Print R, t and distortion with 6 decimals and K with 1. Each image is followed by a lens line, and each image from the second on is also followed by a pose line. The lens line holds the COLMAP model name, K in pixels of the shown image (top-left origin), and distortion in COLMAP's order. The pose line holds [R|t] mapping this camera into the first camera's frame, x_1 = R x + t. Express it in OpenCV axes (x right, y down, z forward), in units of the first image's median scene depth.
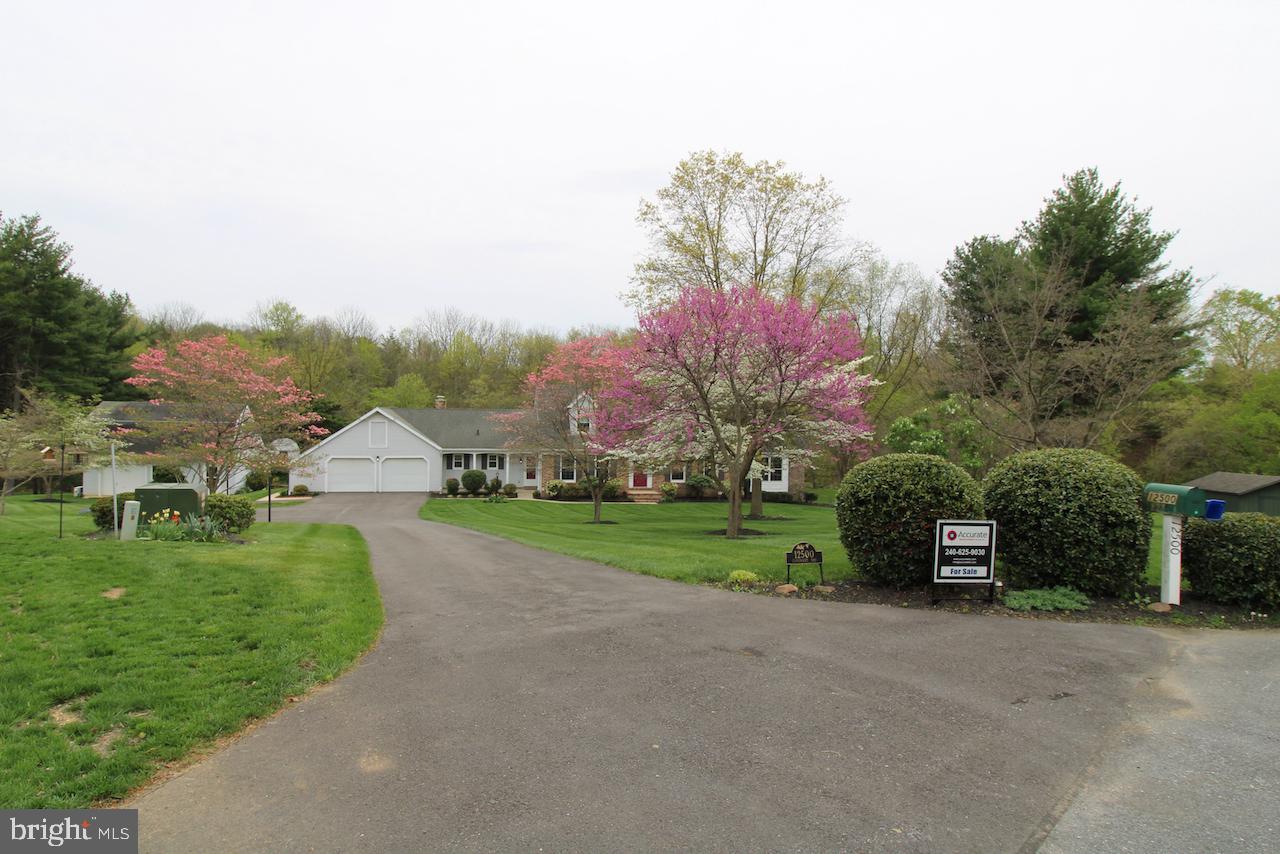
lens RADIAL K [[744.6, 0, 640.0], [0, 744.6, 427.0], [0, 0, 1]] dist [-0.001186, -0.000138]
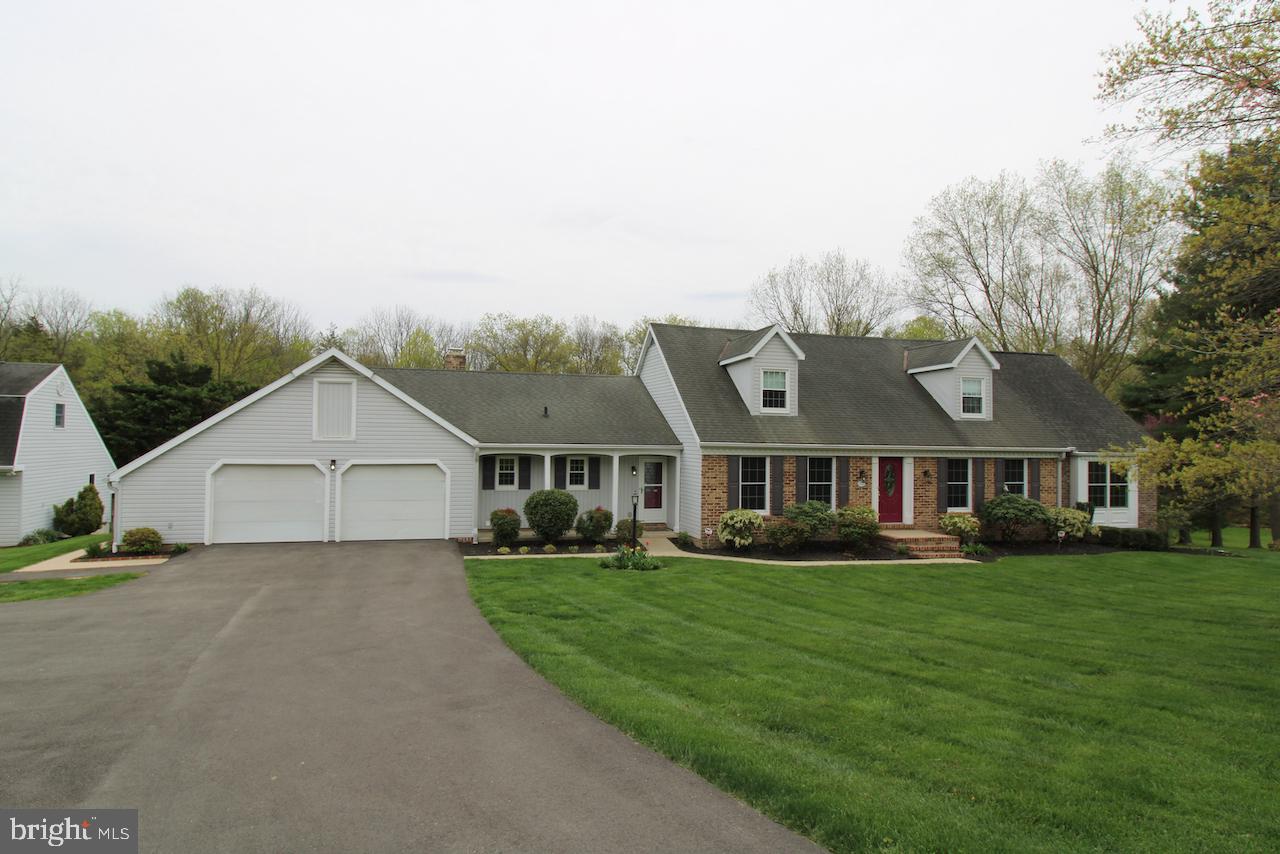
lens RADIAL K [[750.6, 0, 640.0], [0, 750.6, 427.0], [0, 0, 1]] dist [-0.000100, 0.000246]
pose [[0.997216, -0.002004, 0.074533, -0.200901], [0.004579, 0.999398, -0.034392, 0.035298], [-0.074420, 0.034638, 0.996625, 0.535235]]
